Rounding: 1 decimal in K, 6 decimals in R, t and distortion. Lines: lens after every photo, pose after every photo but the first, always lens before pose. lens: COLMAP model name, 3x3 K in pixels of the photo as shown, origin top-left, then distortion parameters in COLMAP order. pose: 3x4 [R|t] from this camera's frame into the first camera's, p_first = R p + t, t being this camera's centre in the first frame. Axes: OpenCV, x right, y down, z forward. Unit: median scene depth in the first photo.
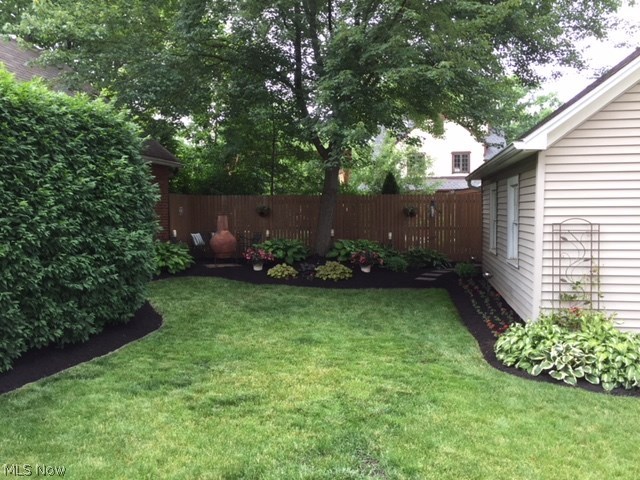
lens RADIAL K [[539.9, 0, 321.3], [0, 539.9, 239.7], [0, 0, 1]] dist [0.001274, 0.000017]
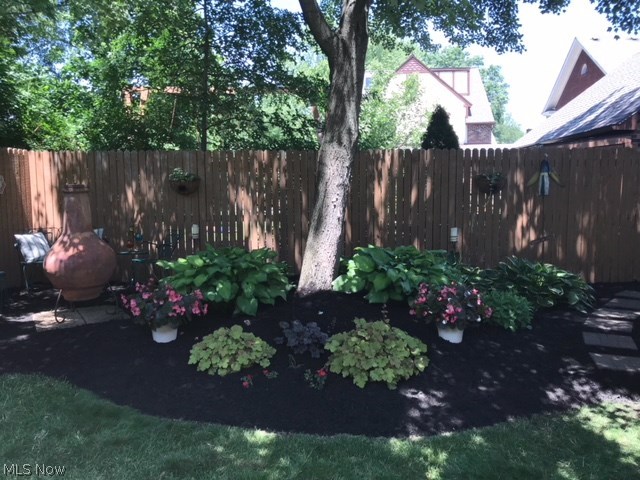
lens RADIAL K [[526.2, 0, 317.2], [0, 526.2, 240.4], [0, 0, 1]] dist [-0.006001, -0.000623]
pose [[0.994313, -0.008871, 0.106131, -0.051095], [0.003291, 0.998608, 0.052637, -0.031801], [-0.106450, -0.051988, 0.992958, 0.637310]]
